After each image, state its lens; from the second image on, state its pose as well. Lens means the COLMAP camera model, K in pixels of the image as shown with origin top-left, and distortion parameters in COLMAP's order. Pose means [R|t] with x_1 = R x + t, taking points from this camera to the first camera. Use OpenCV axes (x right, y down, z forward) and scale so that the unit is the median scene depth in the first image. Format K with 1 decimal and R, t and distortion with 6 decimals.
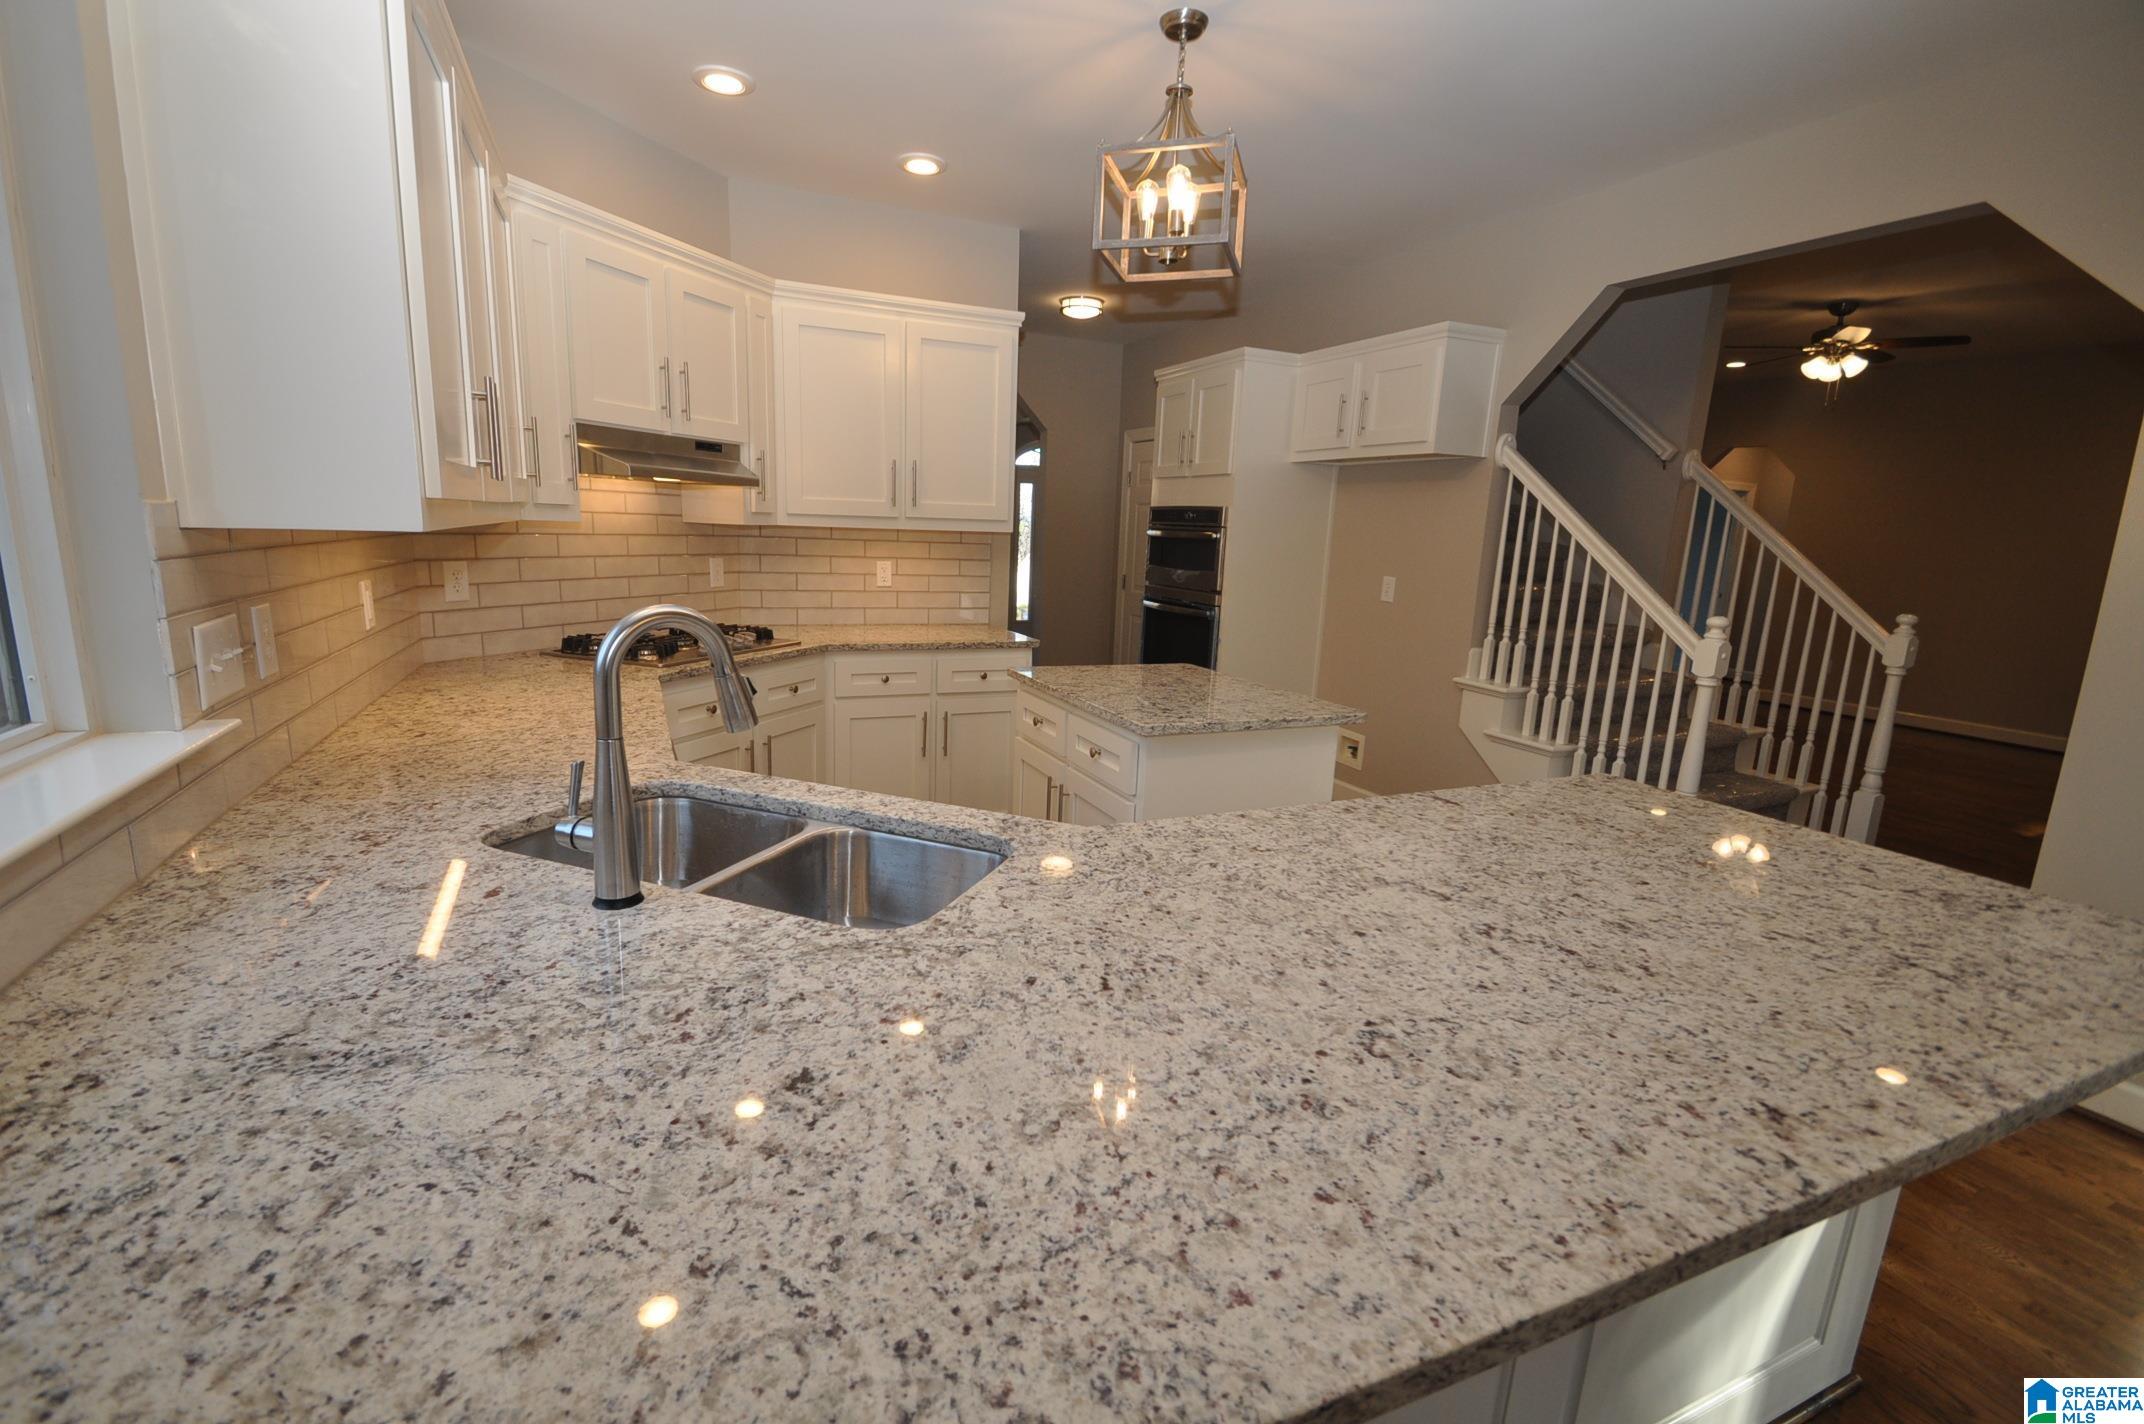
lens RADIAL K [[941.2, 0, 1040.6], [0, 941.2, 711.6], [0, 0, 1]] dist [0.017444, -0.015980]
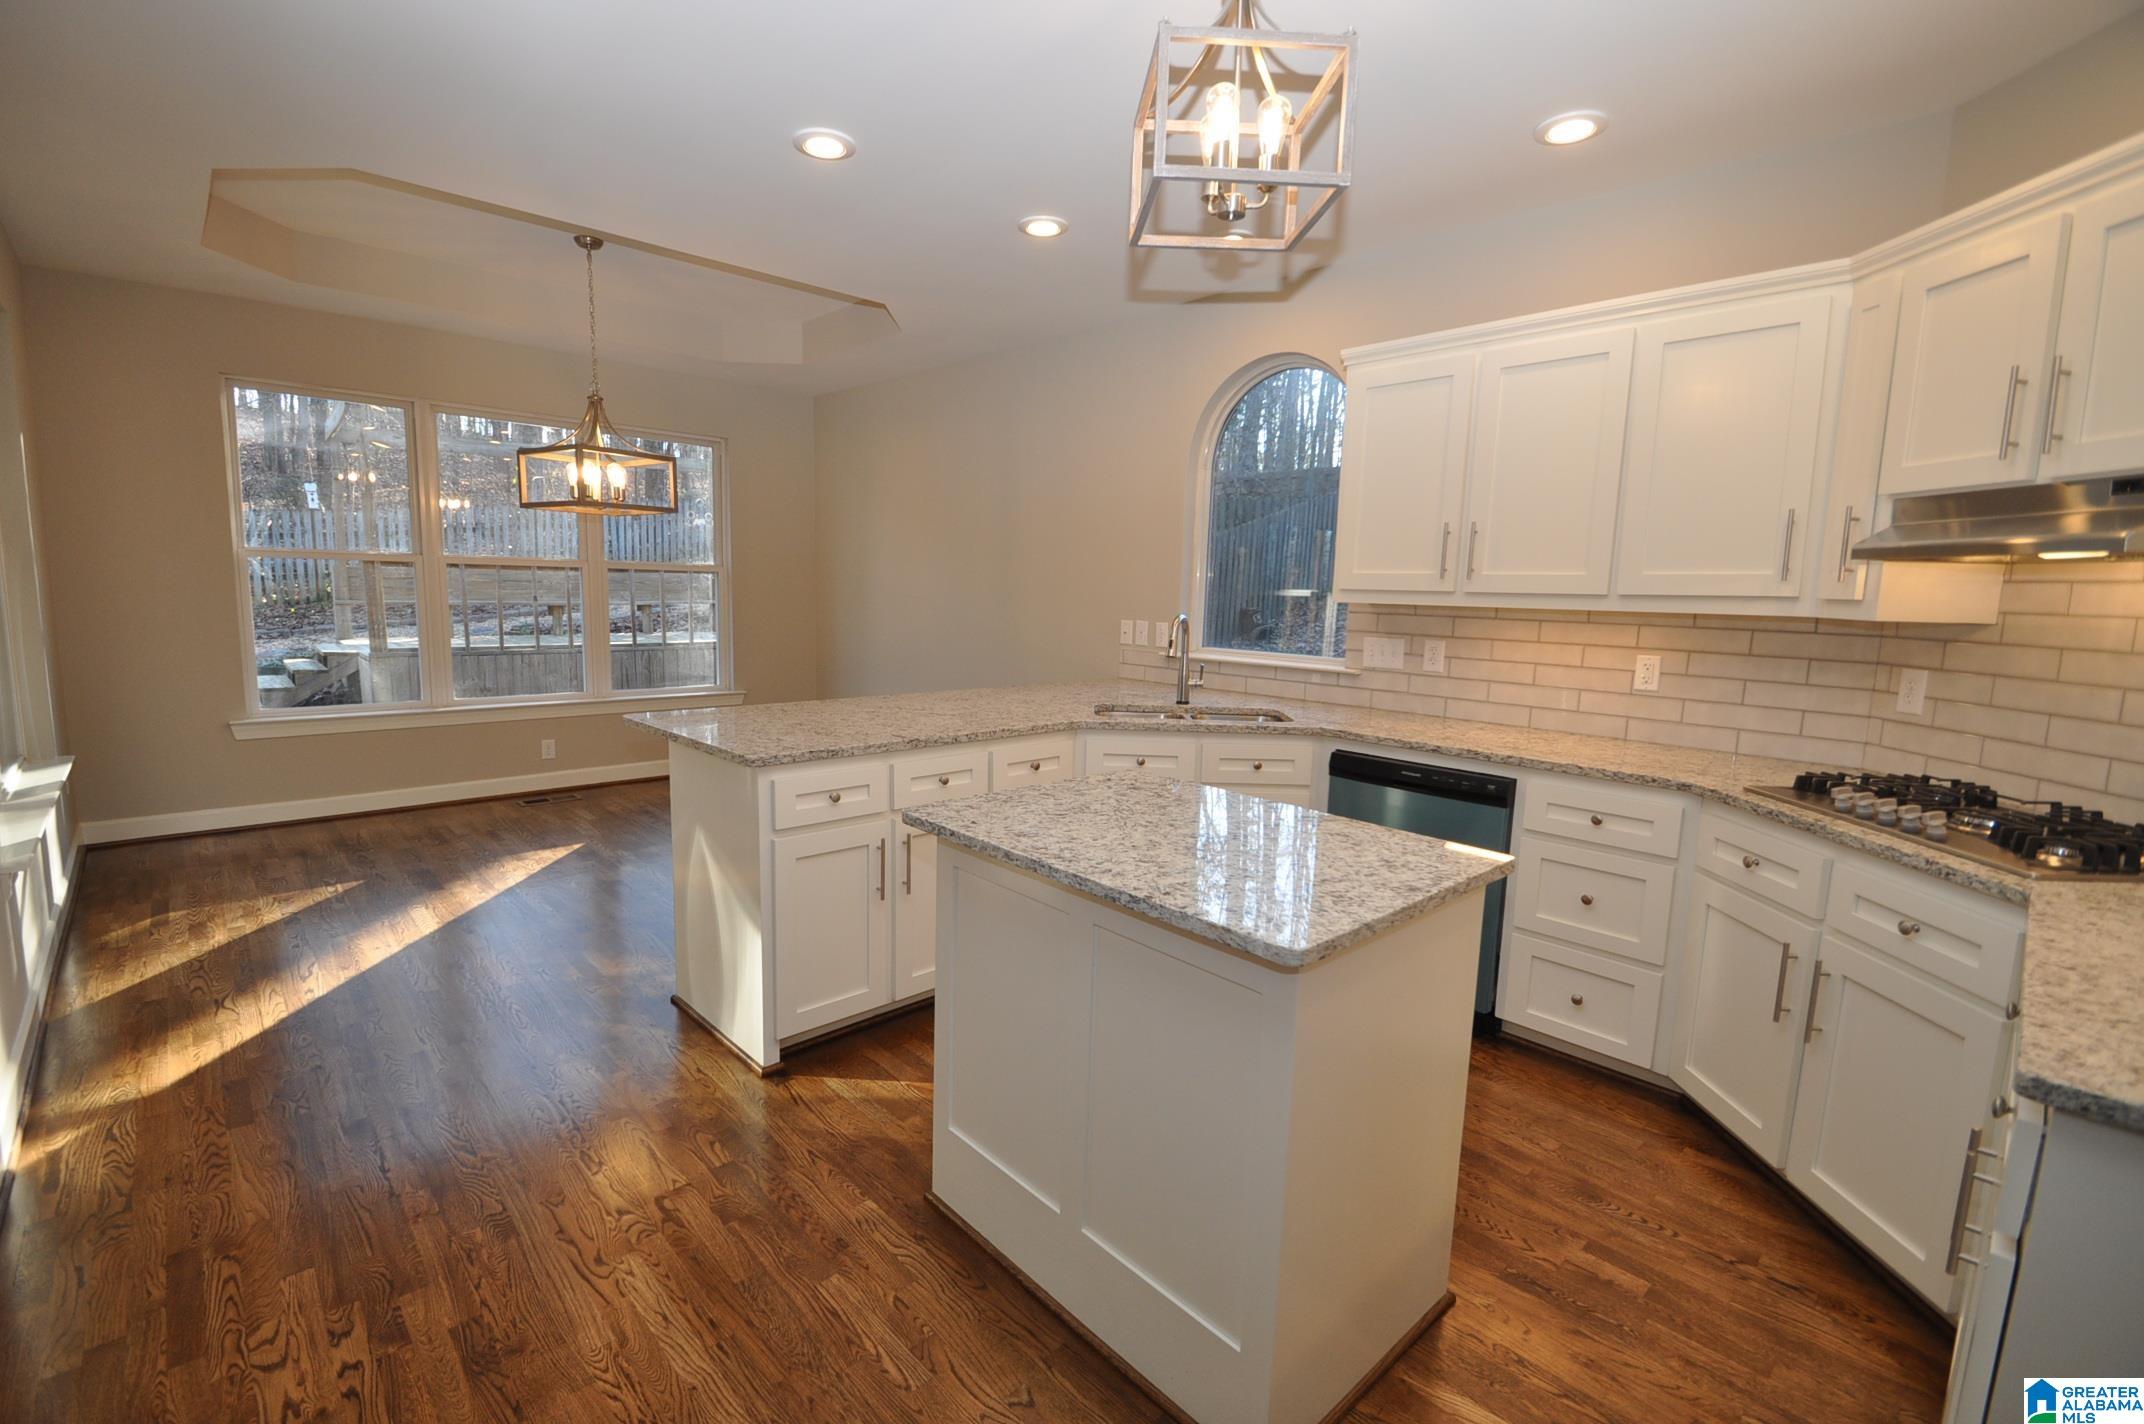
lens RADIAL K [[941.2, 0, 1040.6], [0, 941.2, 711.6], [0, 0, 1]] dist [0.017444, -0.015980]
pose [[-0.947672, -0.017957, -0.318740, 0.900984], [-0.119300, 0.946003, 0.301405, -0.586878], [0.296117, 0.323659, -0.898643, 3.160734]]
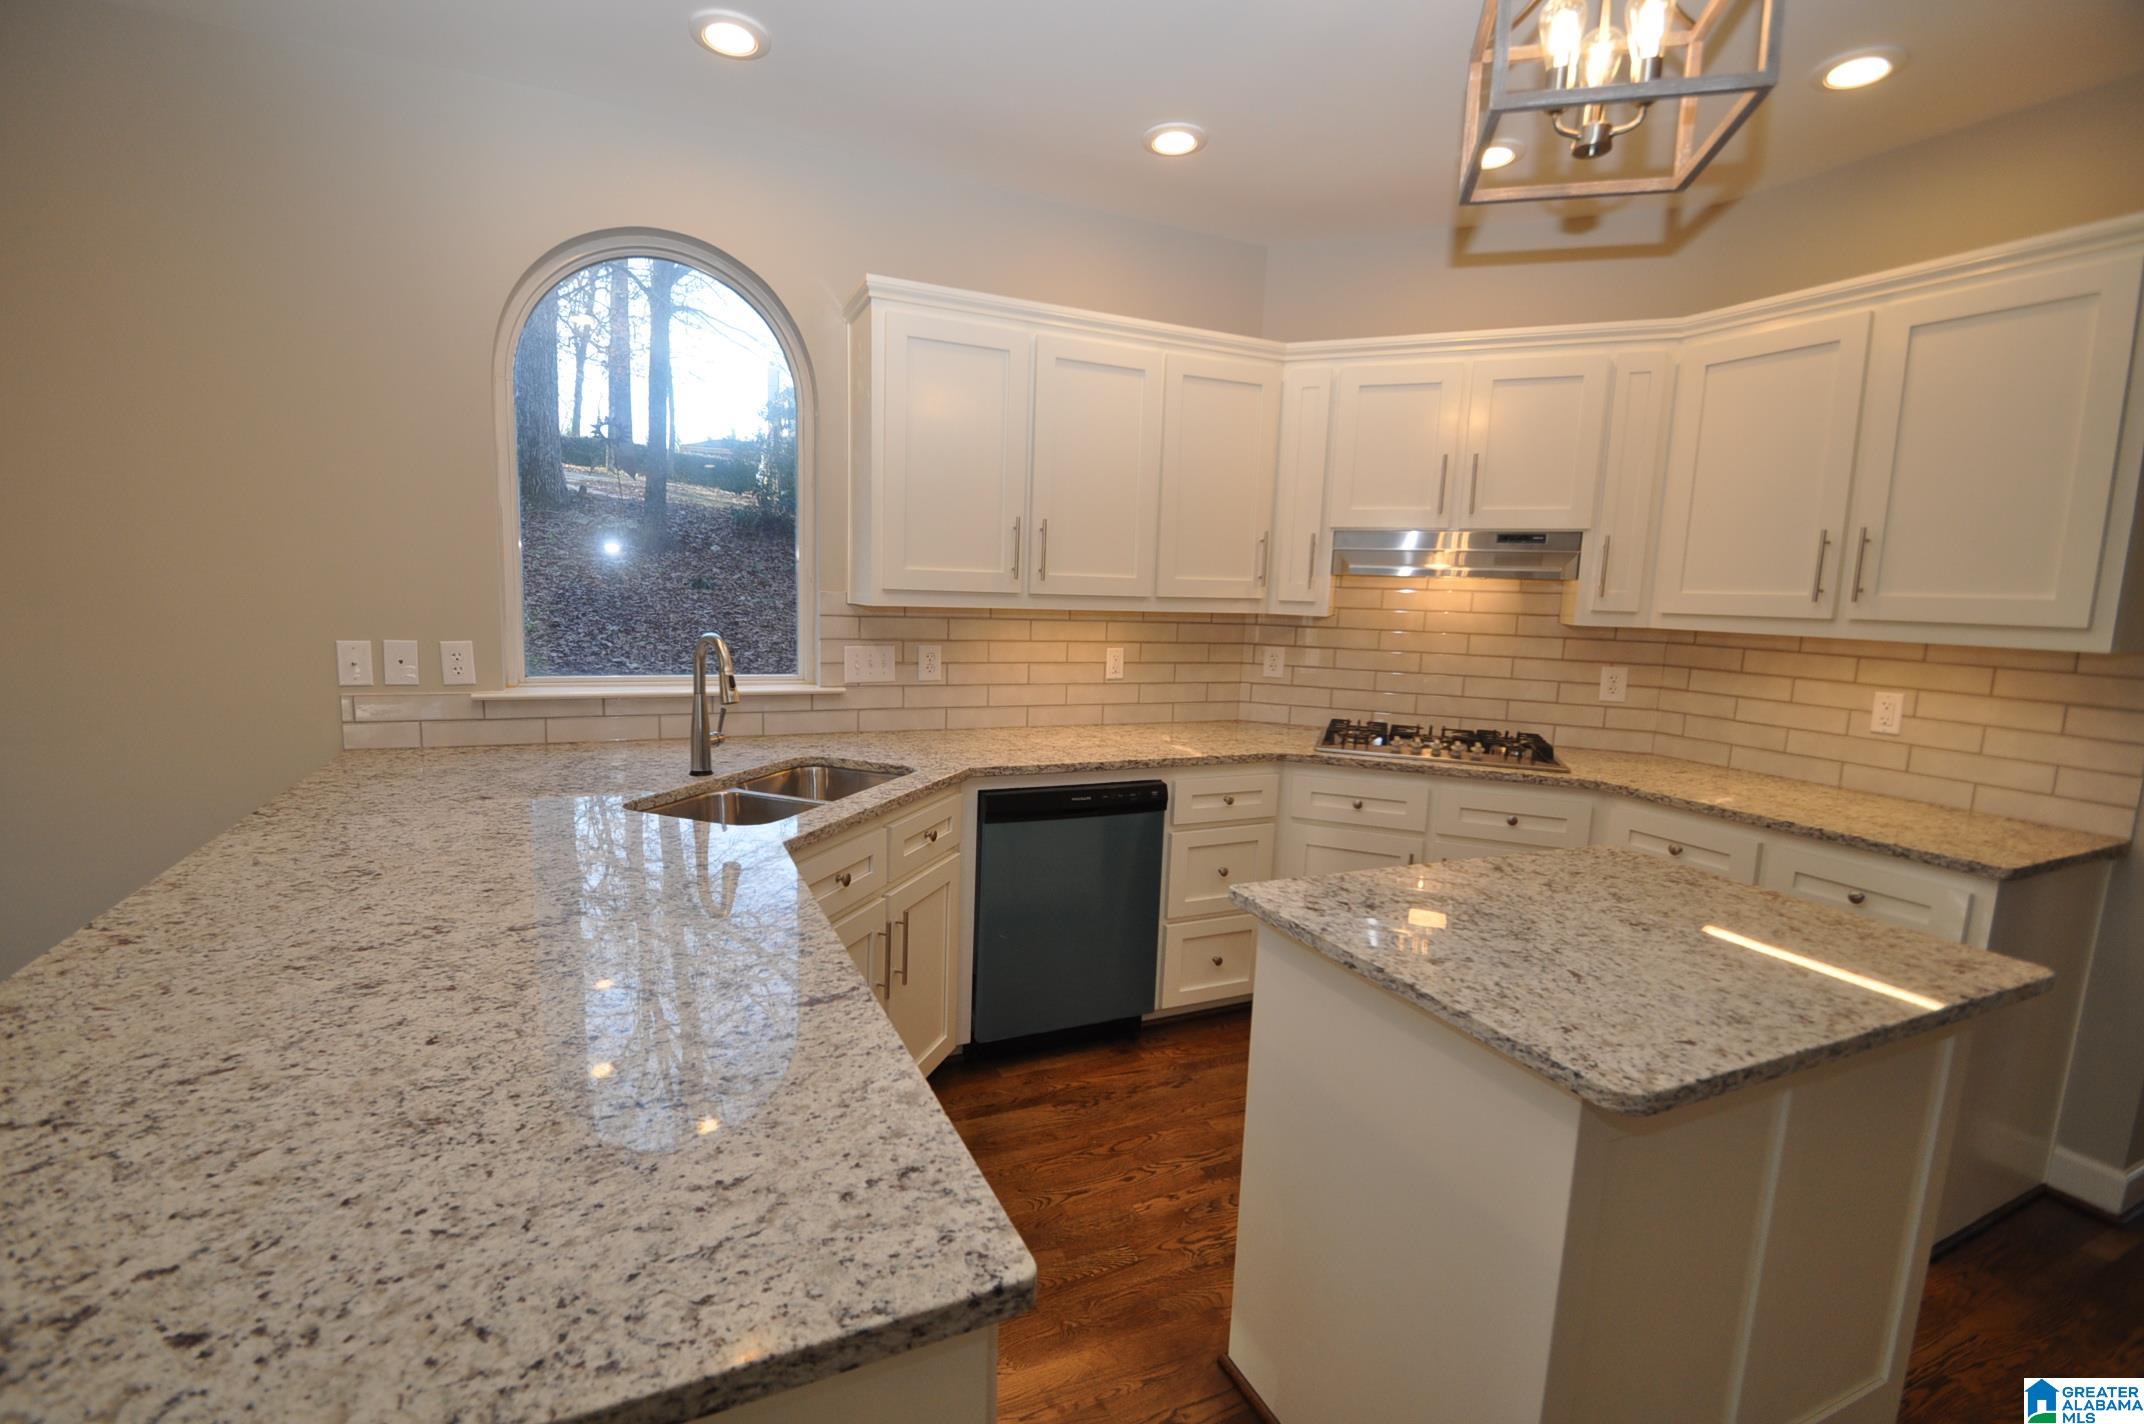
lens RADIAL K [[941.2, 0, 1040.6], [0, 941.2, 711.6], [0, 0, 1]] dist [0.017444, -0.015980]
pose [[0.004970, 0.097427, -0.995230, 1.329105], [-0.225051, 0.969820, 0.093815, -0.244905], [0.974334, 0.223511, 0.026746, 1.358913]]
